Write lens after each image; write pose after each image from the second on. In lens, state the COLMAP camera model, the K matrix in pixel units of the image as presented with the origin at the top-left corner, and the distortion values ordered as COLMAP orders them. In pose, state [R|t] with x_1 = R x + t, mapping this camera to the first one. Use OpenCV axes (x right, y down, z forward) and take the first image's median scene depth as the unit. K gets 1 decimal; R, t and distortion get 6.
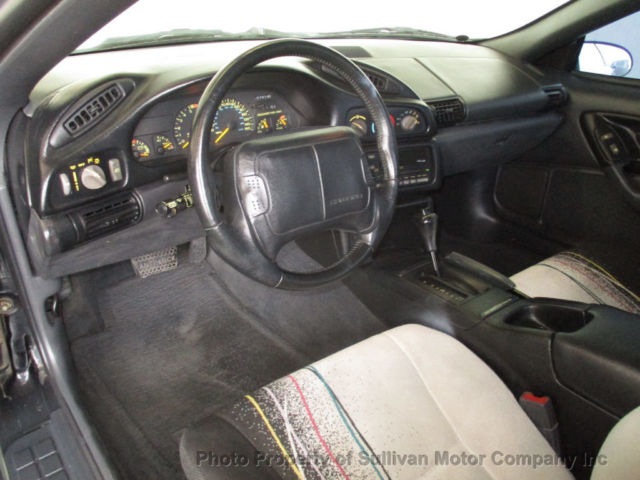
lens RADIAL K [[530.3, 0, 319.5], [0, 530.3, 242.4], [0, 0, 1]] dist [-0.008965, -0.002221]
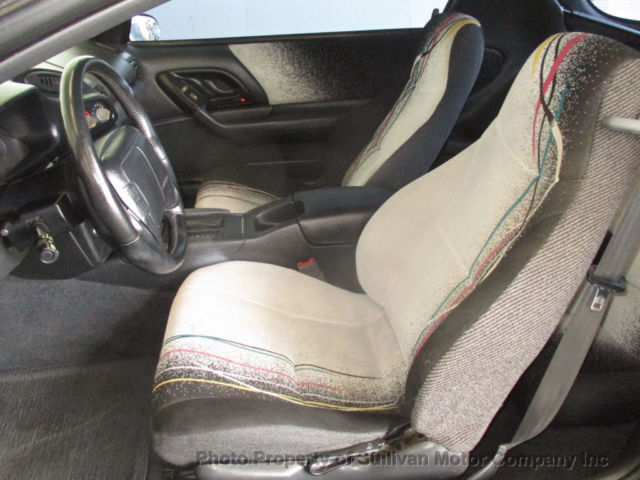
lens RADIAL K [[530.3, 0, 319.8], [0, 530.3, 238.4], [0, 0, 1]] dist [-0.008965, -0.002221]
pose [[0.523650, -0.430027, 0.735437, -0.506691], [0.383863, 0.889758, 0.246942, -0.096111], [-0.760552, 0.152996, 0.630993, 0.012480]]
